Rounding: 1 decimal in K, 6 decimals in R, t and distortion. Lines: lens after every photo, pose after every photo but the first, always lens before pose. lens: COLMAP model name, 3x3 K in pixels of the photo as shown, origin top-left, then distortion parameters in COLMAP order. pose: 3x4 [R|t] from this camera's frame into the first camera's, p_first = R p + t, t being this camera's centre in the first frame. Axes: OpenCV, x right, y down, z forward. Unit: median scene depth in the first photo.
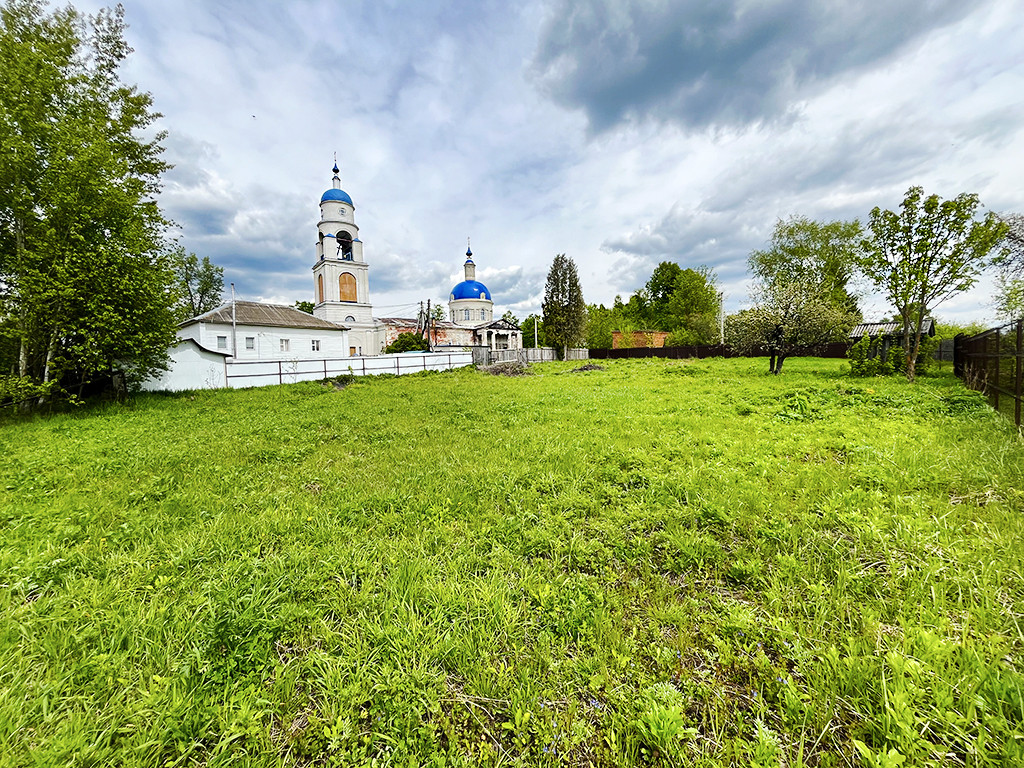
lens RADIAL K [[411.5, 0, 508.6], [0, 411.5, 384.5], [0, 0, 1]] dist [-0.002790, 0.000469]
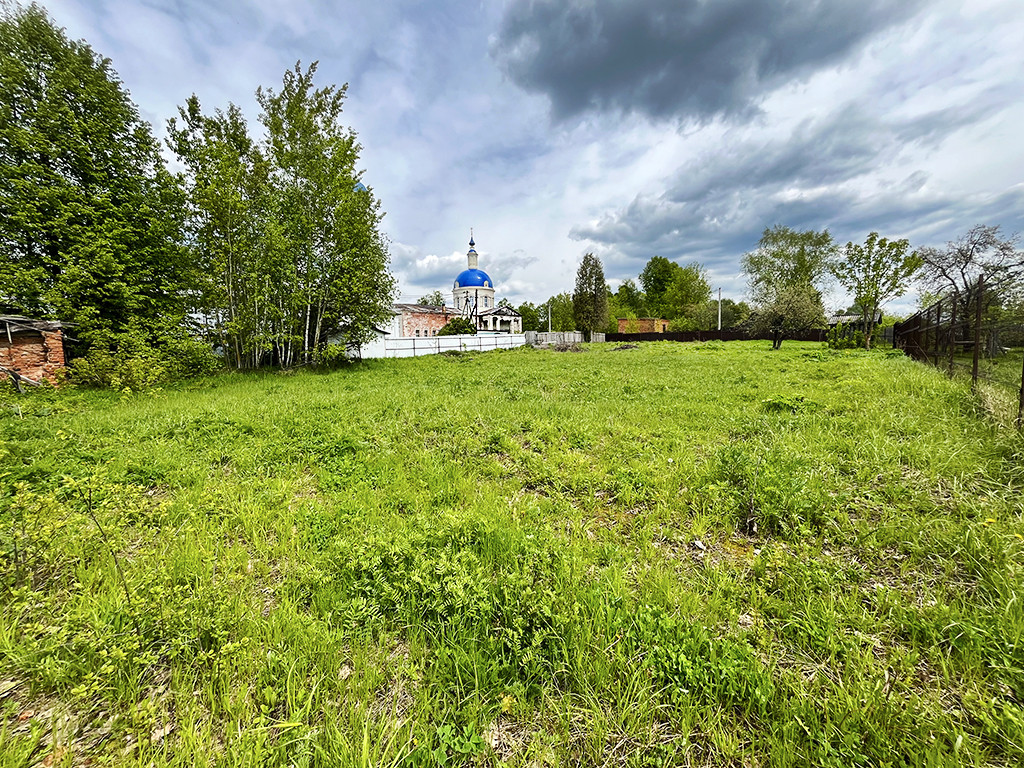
lens RADIAL K [[411.5, 0, 510.0], [0, 411.5, 381.2], [0, 0, 1]] dist [-0.002790, 0.000469]
pose [[0.996963, -0.000854, 0.077878, -0.170807], [-0.001074, 0.999694, 0.024713, 0.022088], [-0.077875, -0.024721, 0.996657, -0.156597]]
